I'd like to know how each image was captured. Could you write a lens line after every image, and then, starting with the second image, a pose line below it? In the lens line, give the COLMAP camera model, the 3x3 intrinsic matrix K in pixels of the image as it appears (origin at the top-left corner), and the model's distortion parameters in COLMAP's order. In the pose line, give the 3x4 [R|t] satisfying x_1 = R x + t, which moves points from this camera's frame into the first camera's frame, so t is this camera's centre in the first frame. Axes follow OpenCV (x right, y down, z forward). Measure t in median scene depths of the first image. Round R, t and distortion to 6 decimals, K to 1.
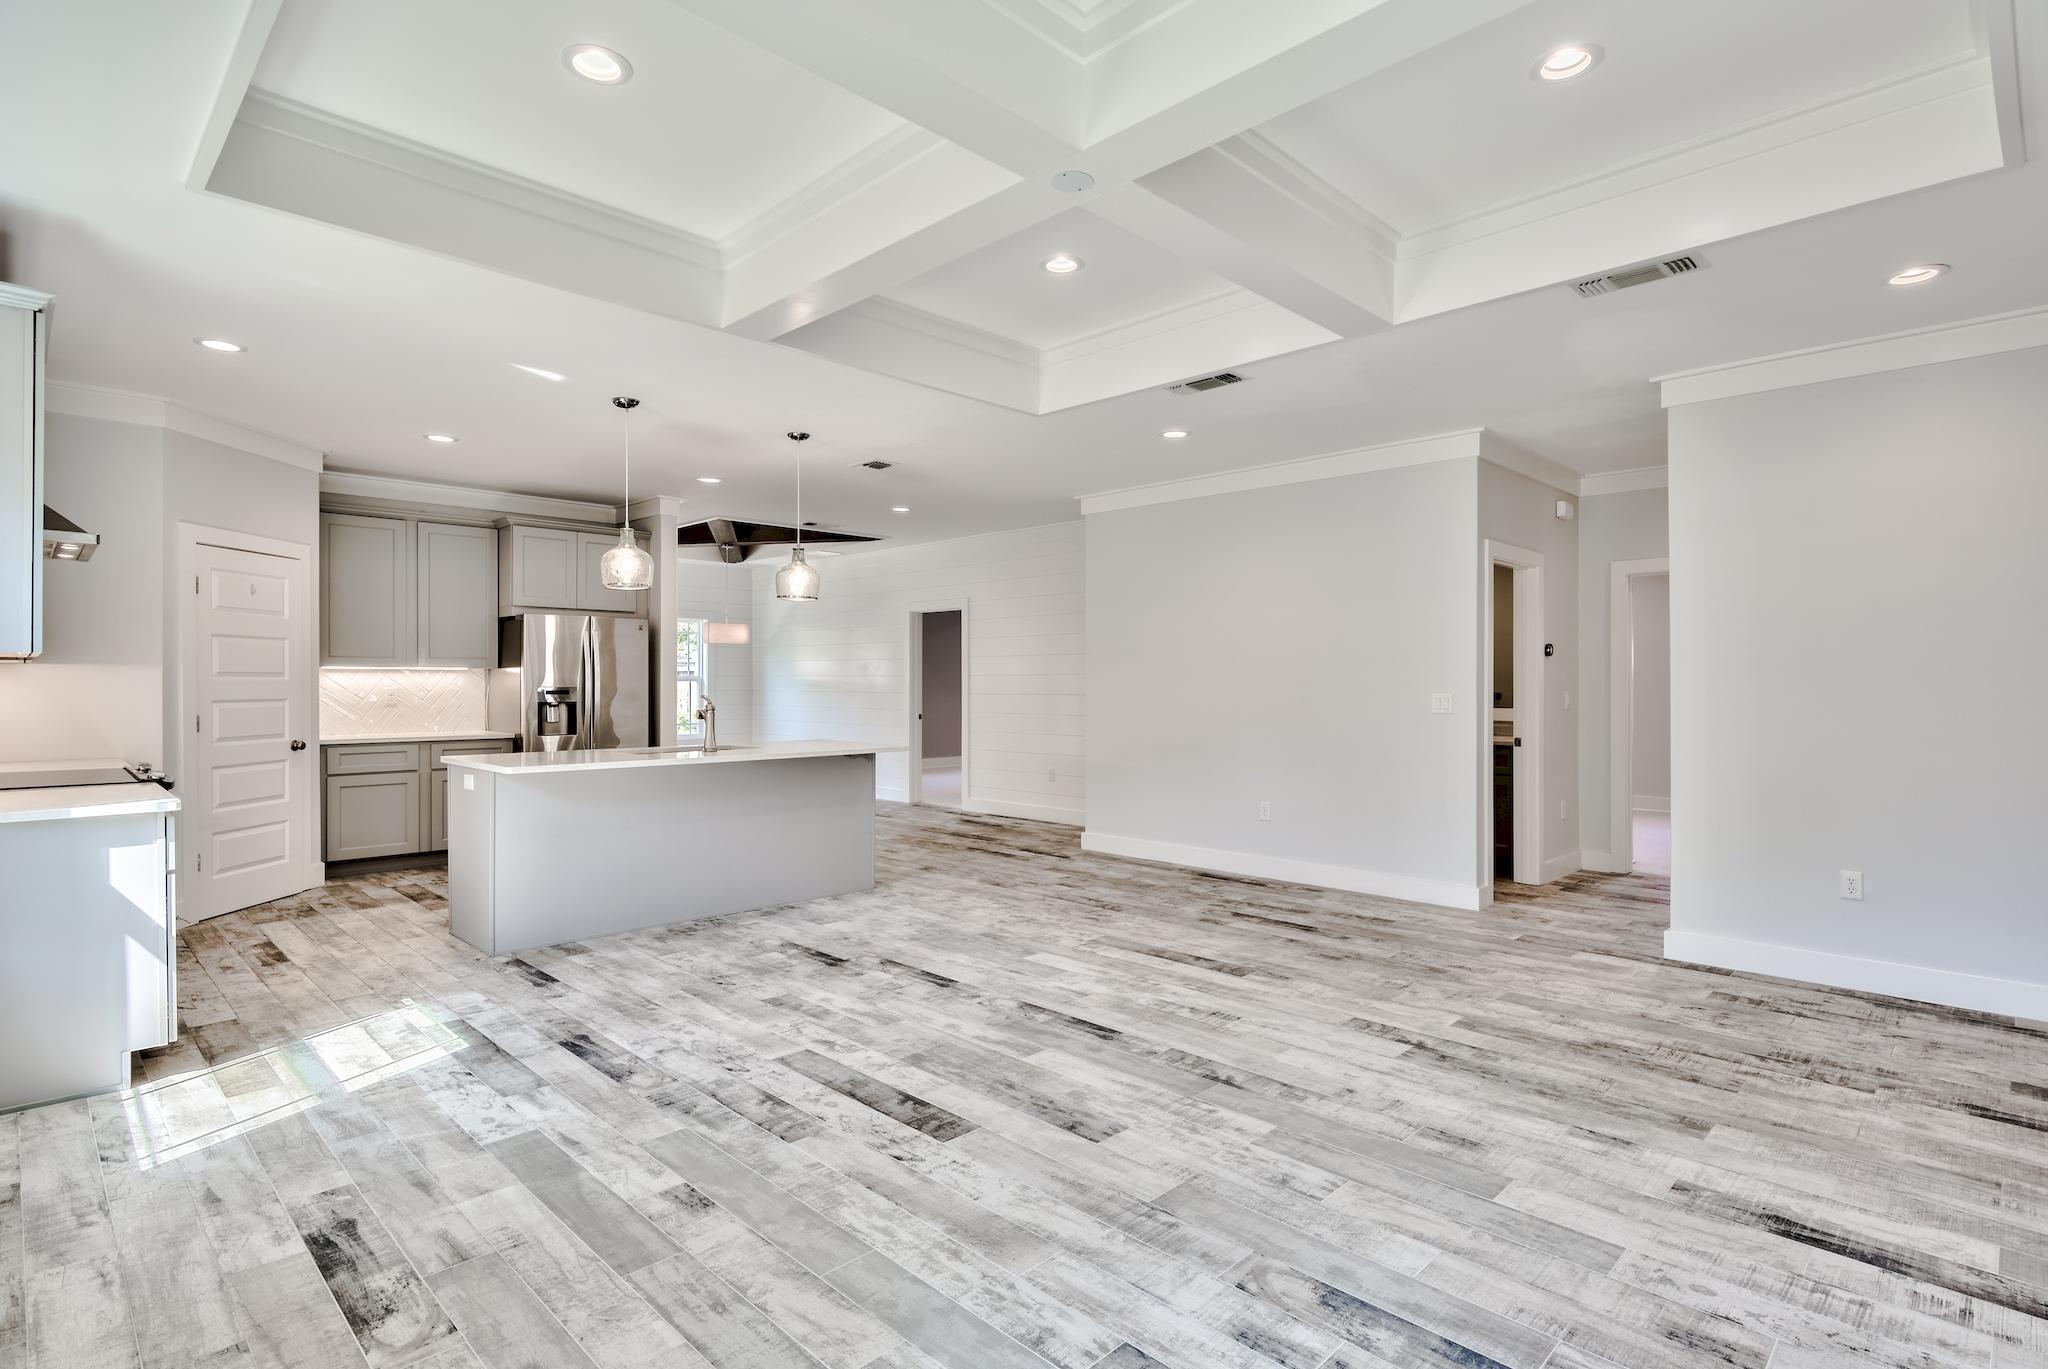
lens RADIAL K [[1019.9, 0, 1005.9], [0, 1019.9, 683.7], [0, 0, 1]] dist [-0.001951, -0.000379]
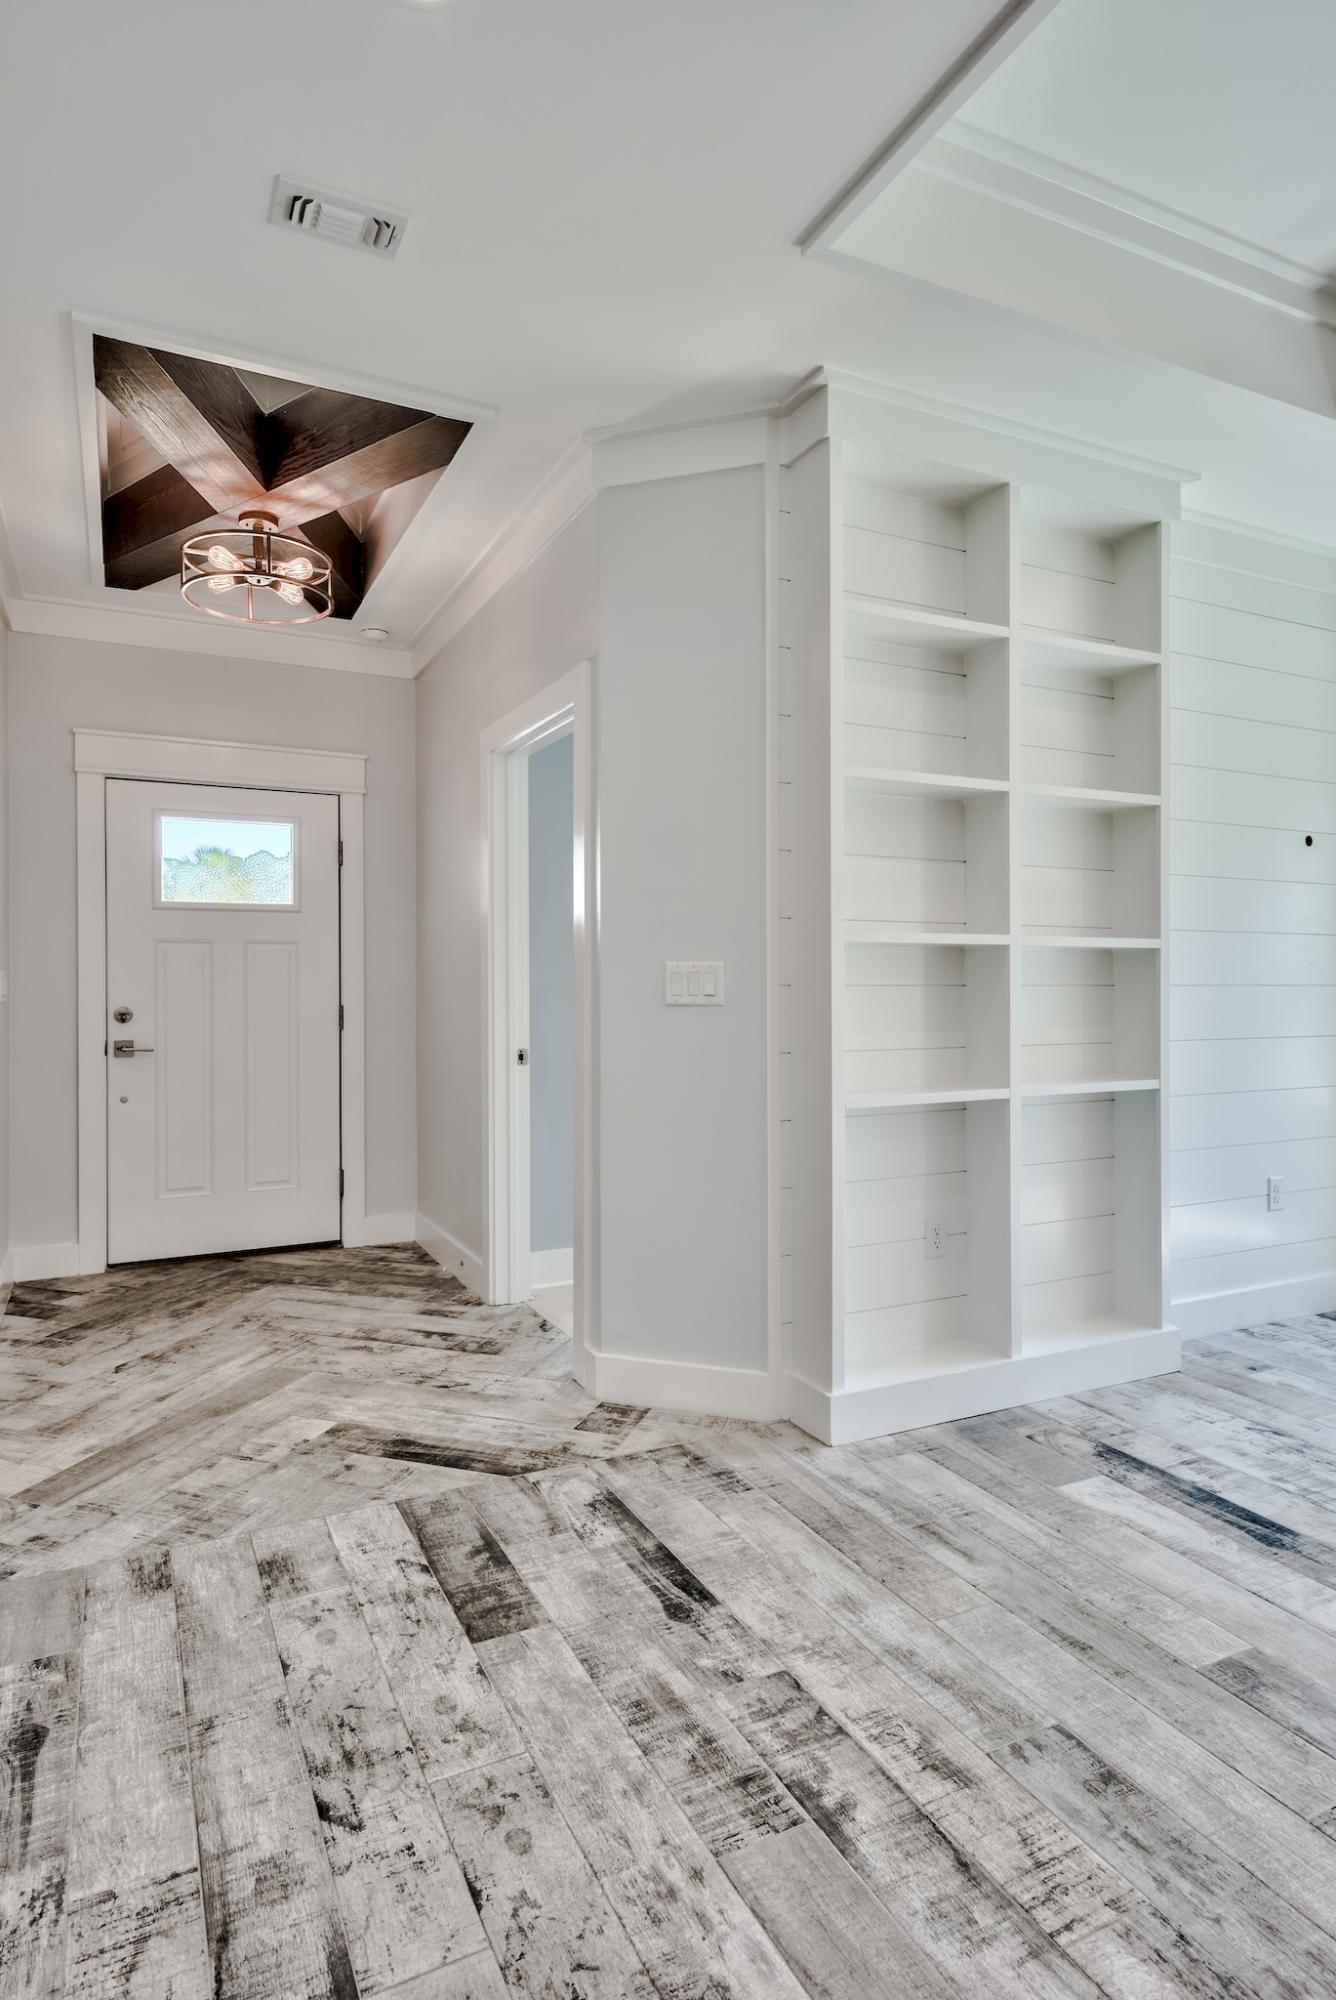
lens RADIAL K [[1099.7, 0, 662.5], [0, 1099.7, 994.7], [0, 0, 1]] dist [-0.002571, 0.000482]
pose [[-0.948406, -0.002948, 0.317045, 0.710480], [0.001283, 0.999913, 0.013136, 0.040479], [-0.317056, 0.012865, -0.948320, 1.513399]]
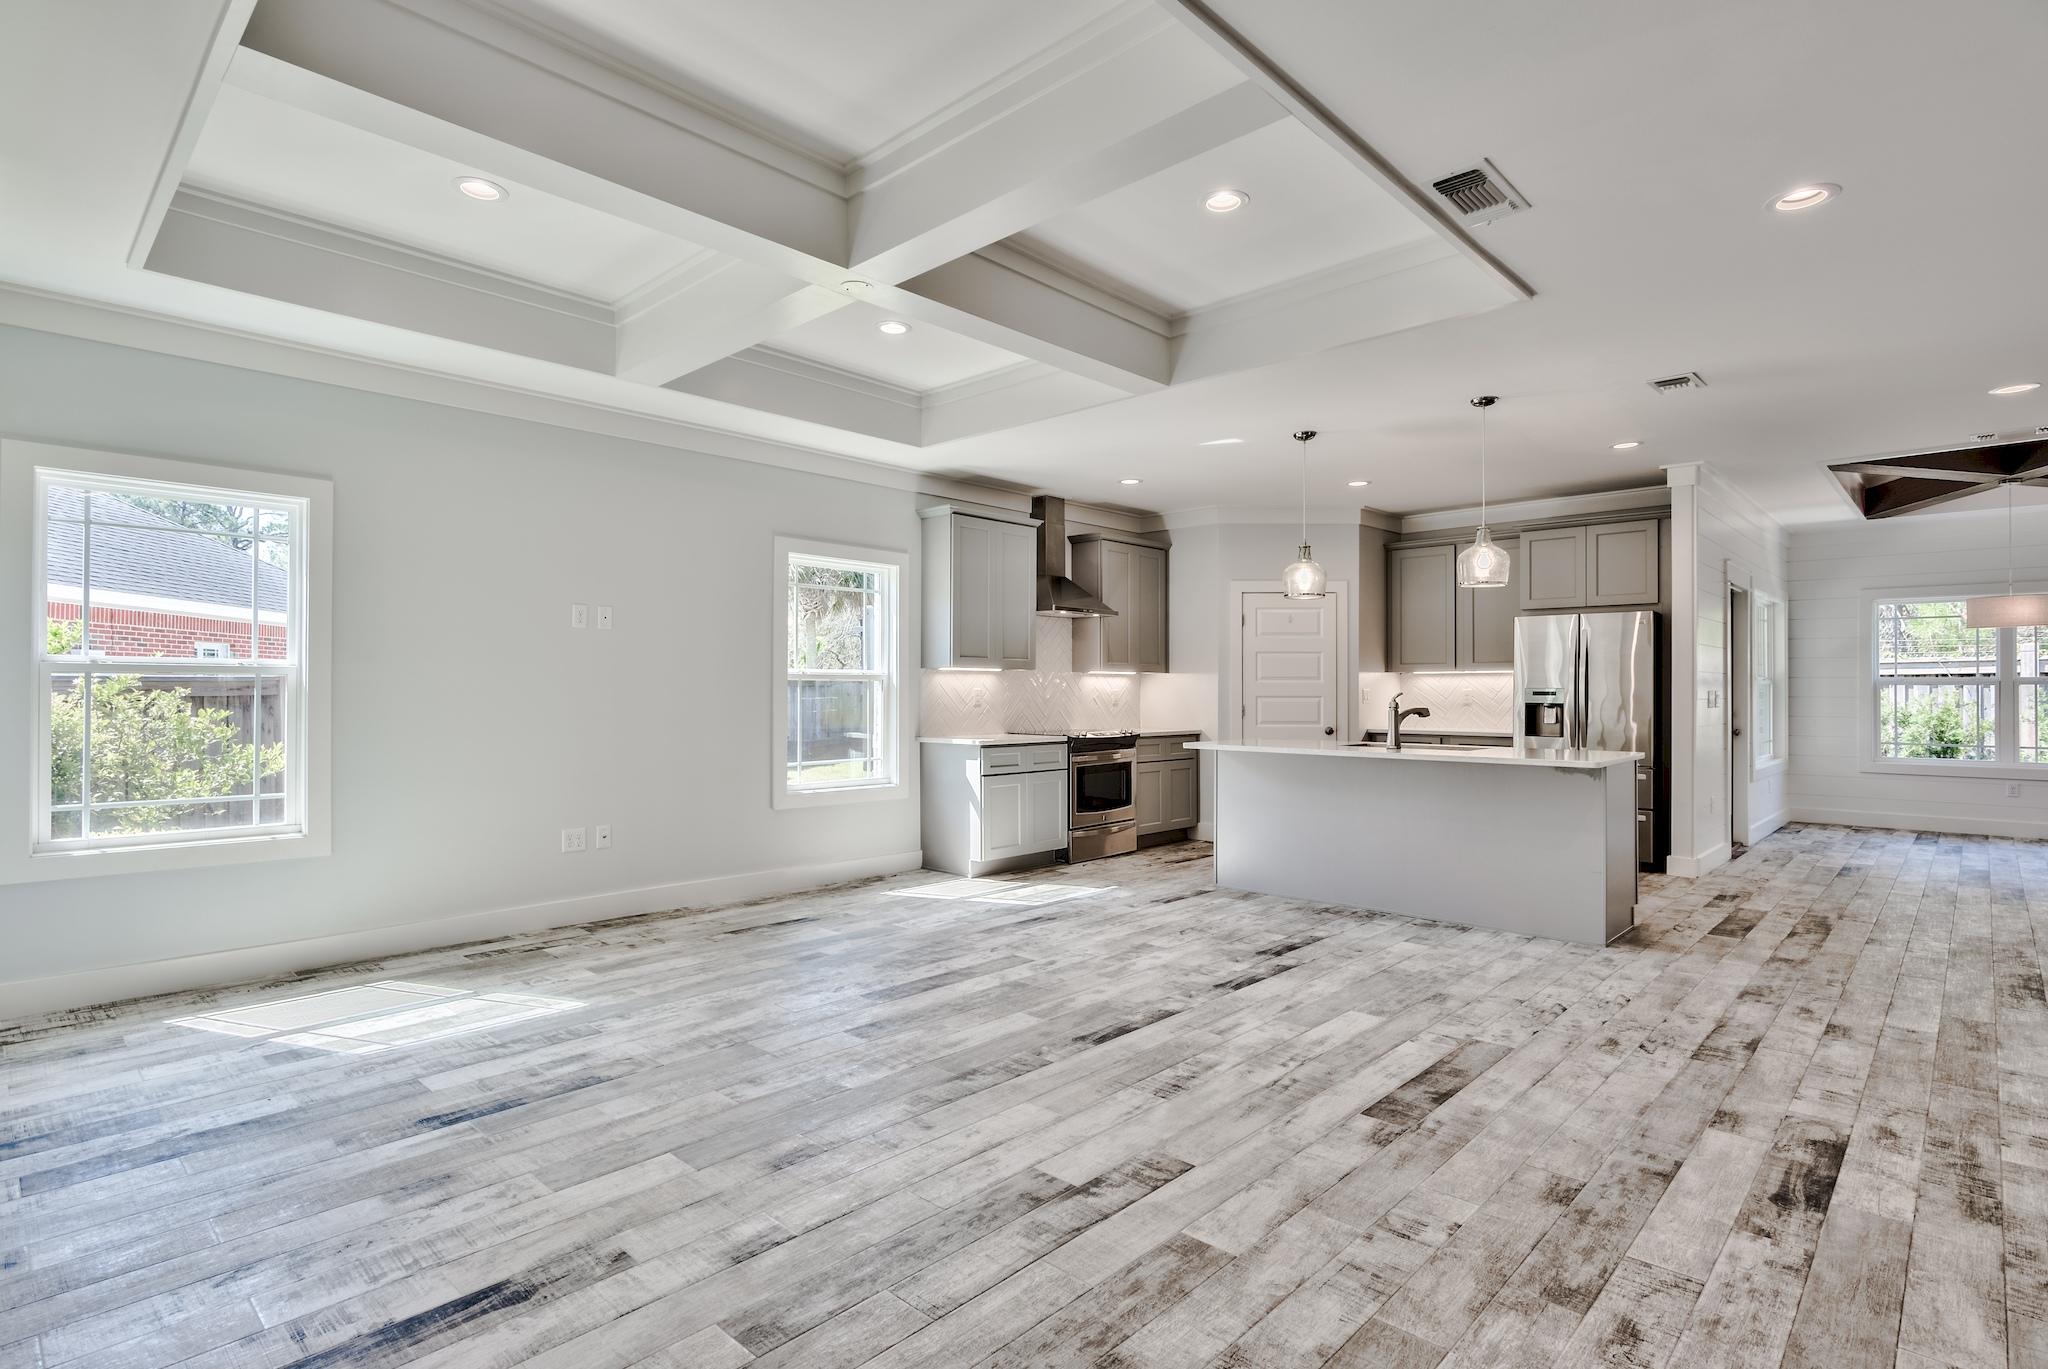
lens RADIAL K [[1019.9, 0, 1027.4], [0, 1019.9, 681.4], [0, 0, 1]] dist [-0.001951, -0.000379]
pose [[0.033853, -0.010833, -0.999368, 1.203188], [-0.004156, 0.999931, -0.010980, 0.021289], [0.999418, 0.004525, 0.033806, 1.032990]]
